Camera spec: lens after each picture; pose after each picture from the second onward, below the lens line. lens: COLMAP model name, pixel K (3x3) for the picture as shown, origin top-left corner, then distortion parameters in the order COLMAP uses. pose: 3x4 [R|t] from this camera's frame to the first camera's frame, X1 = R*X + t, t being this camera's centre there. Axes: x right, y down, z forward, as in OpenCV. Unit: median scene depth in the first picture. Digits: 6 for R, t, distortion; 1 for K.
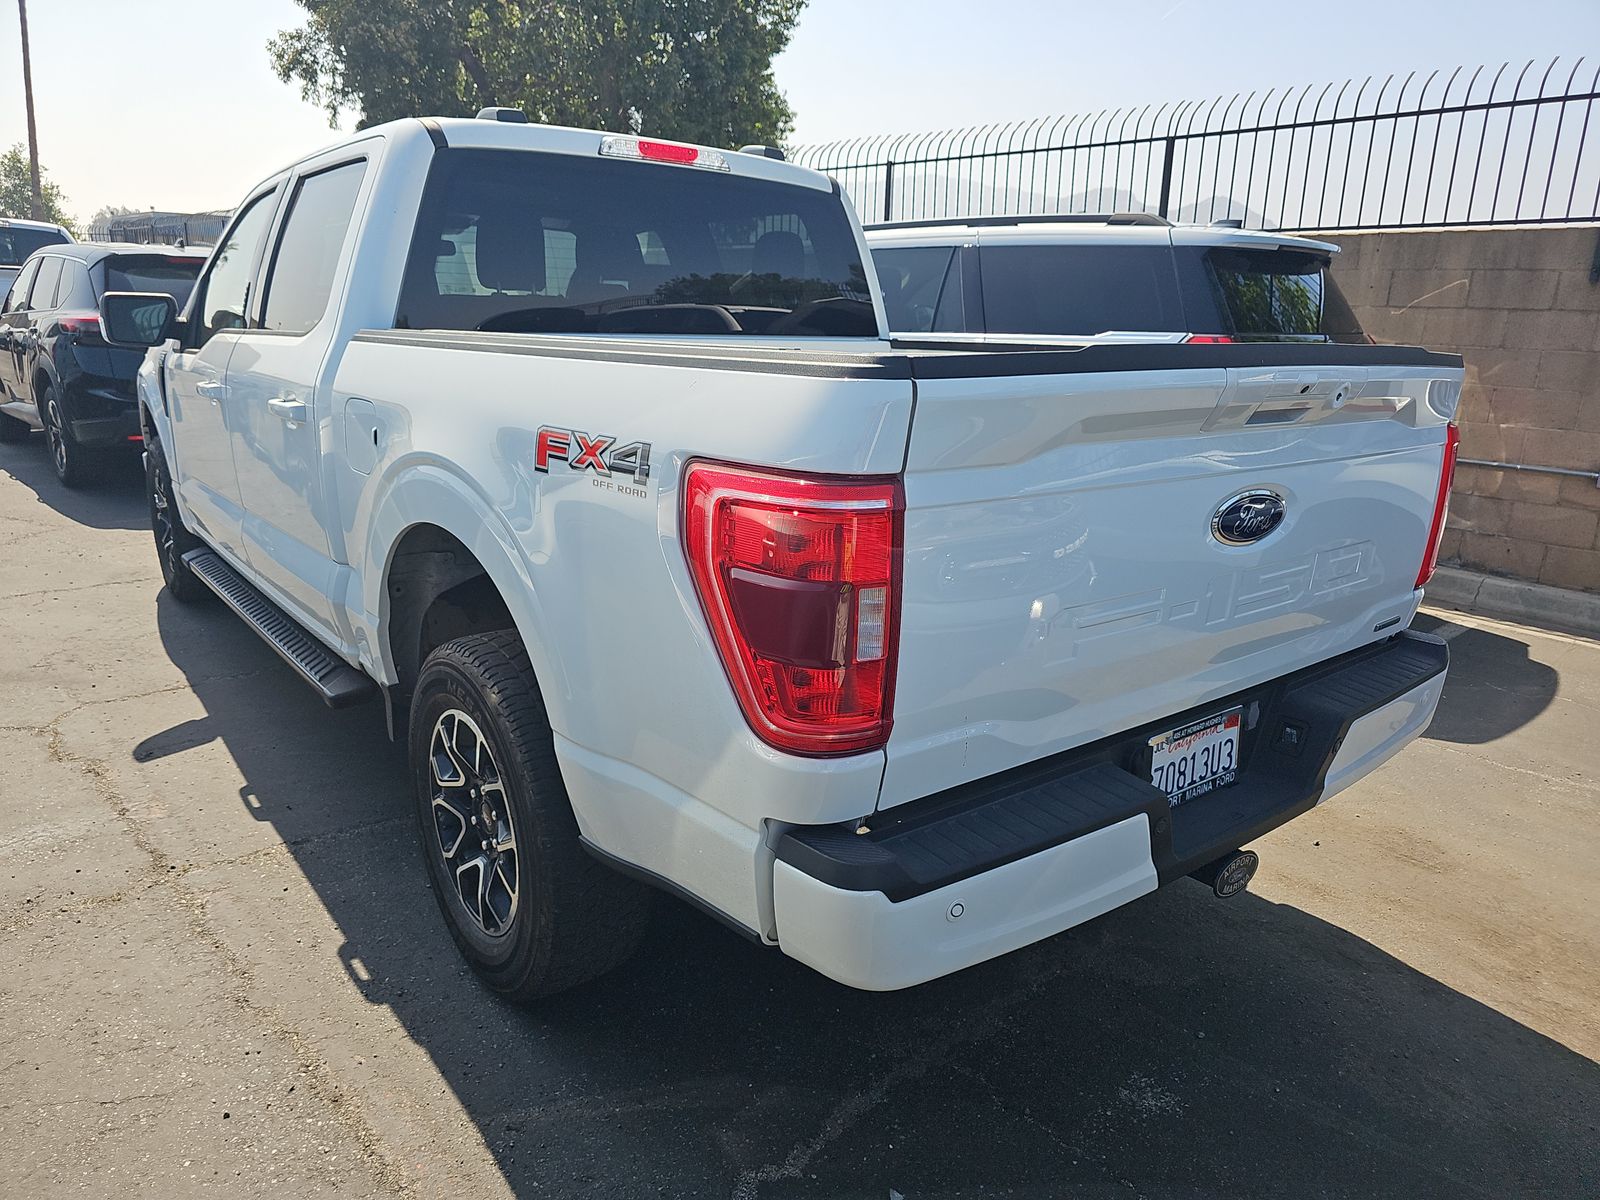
lens RADIAL K [[1042.9, 0, 801.2], [0, 1042.9, 605.1], [0, 0, 1]] dist [0.028984, -0.028784]
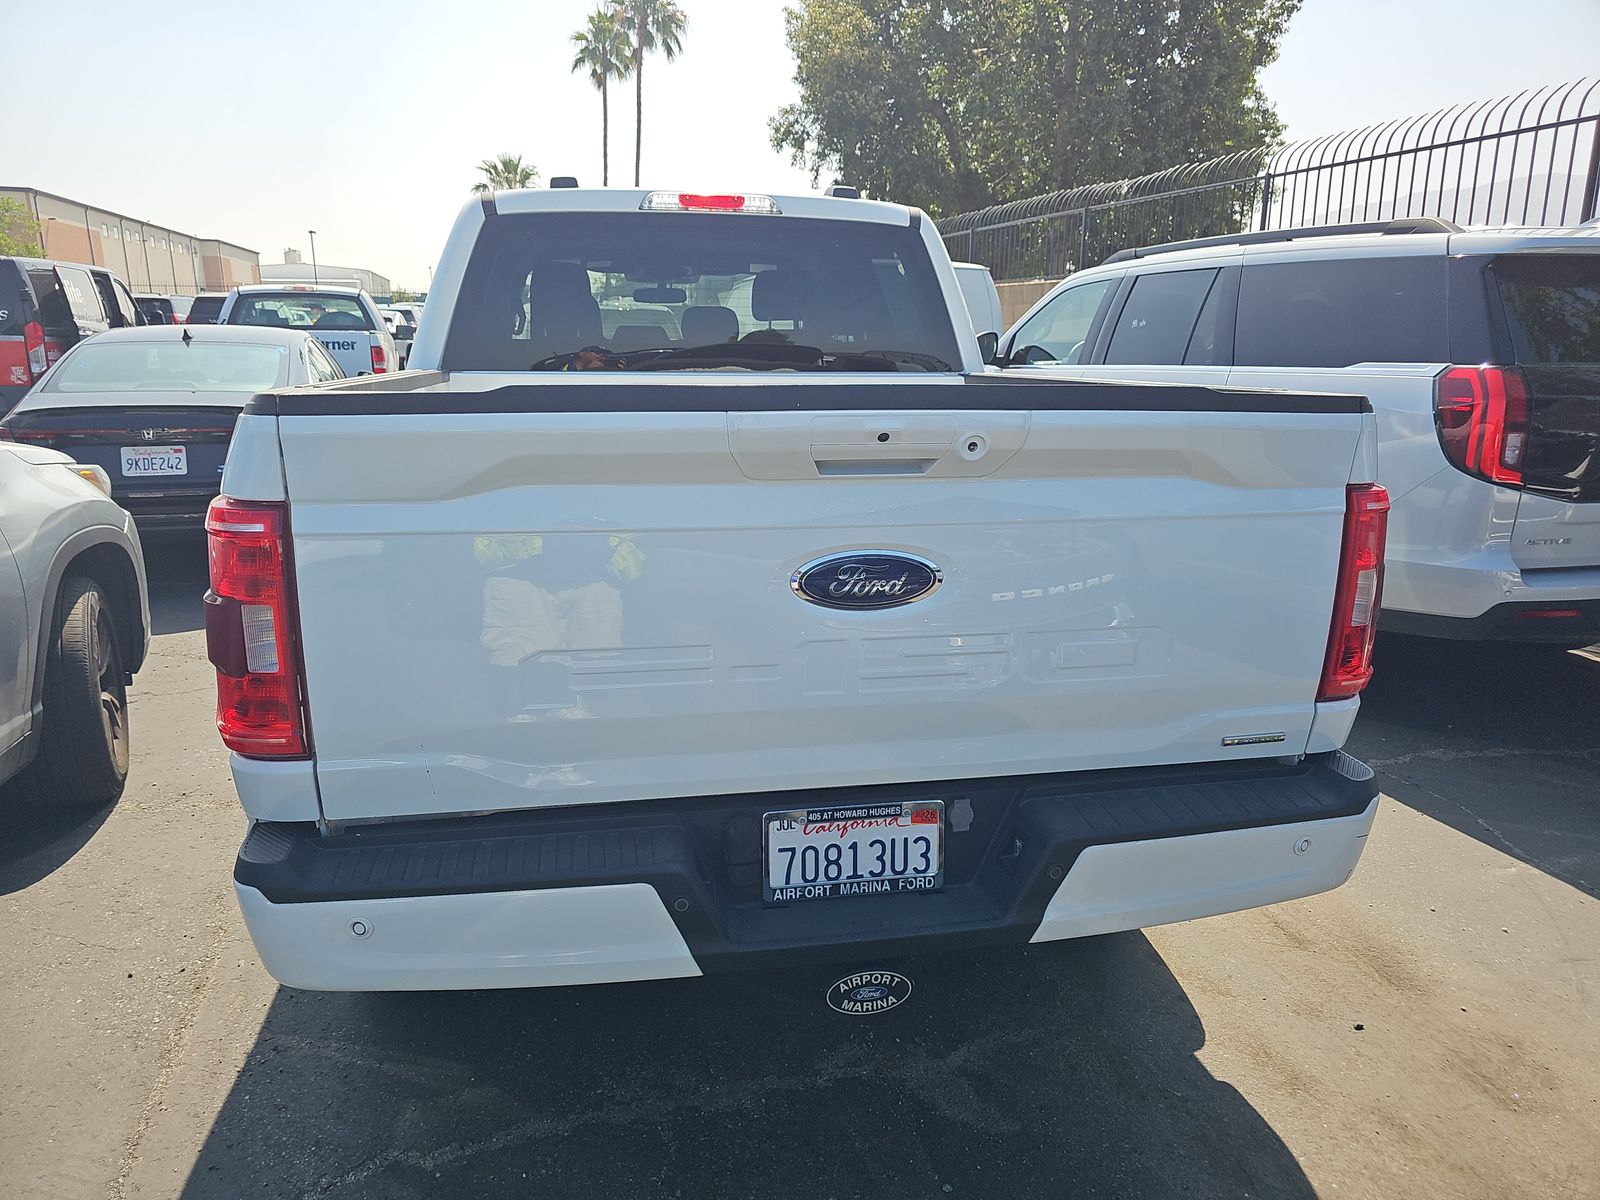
lens RADIAL K [[1037.8, 0, 803.1], [0, 1037.8, 588.9], [0, 0, 1]] dist [0.052850, -0.049754]
pose [[0.888459, 0.089632, -0.450118, 0.289307], [-0.109058, 0.993884, -0.017351, -0.020774], [0.445810, 0.064505, 0.892801, 0.074681]]
